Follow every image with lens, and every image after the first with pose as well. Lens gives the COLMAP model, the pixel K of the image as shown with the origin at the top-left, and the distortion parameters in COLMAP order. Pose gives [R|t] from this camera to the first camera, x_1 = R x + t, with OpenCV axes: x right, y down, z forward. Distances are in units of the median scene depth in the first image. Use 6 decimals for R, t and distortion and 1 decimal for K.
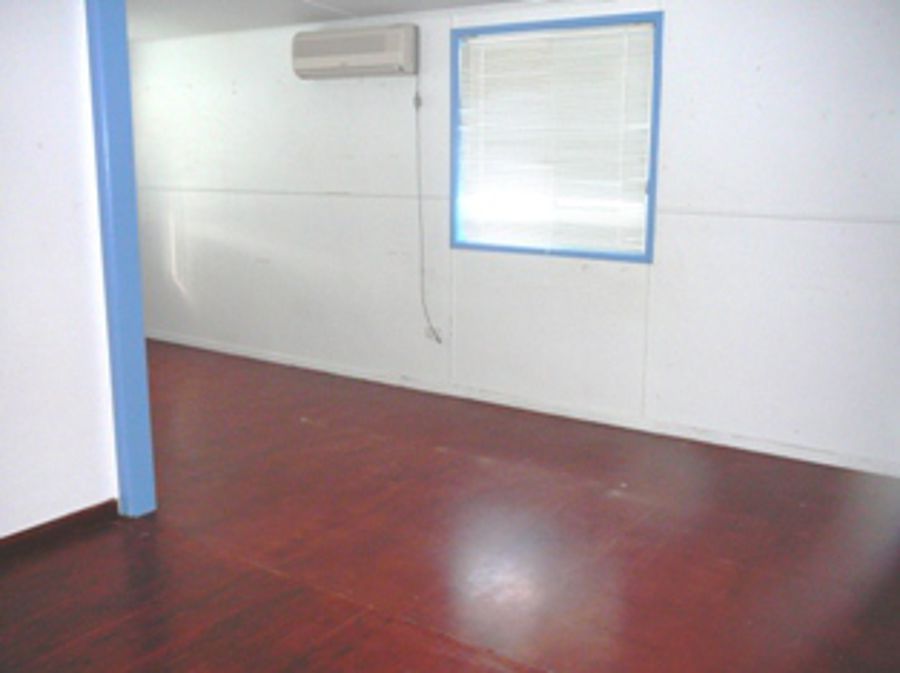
lens RADIAL K [[921.7, 0, 450.0], [0, 921.7, 336.5], [0, 0, 1]] dist [-0.090399, 0.004270]
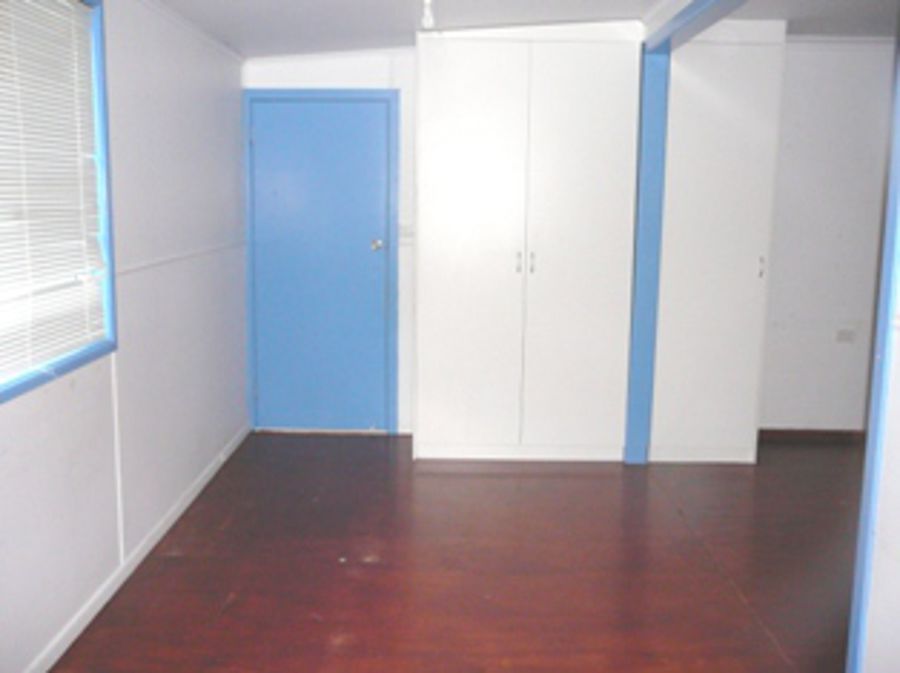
lens RADIAL K [[921.7, 0, 450.0], [0, 921.7, 336.5], [0, 0, 1]] dist [-0.090399, 0.004270]
pose [[-0.567797, -0.132299, 0.812468, -0.500252], [0.160235, 0.950357, 0.266733, -0.235743], [-0.807423, 0.281636, -0.518410, 1.152734]]
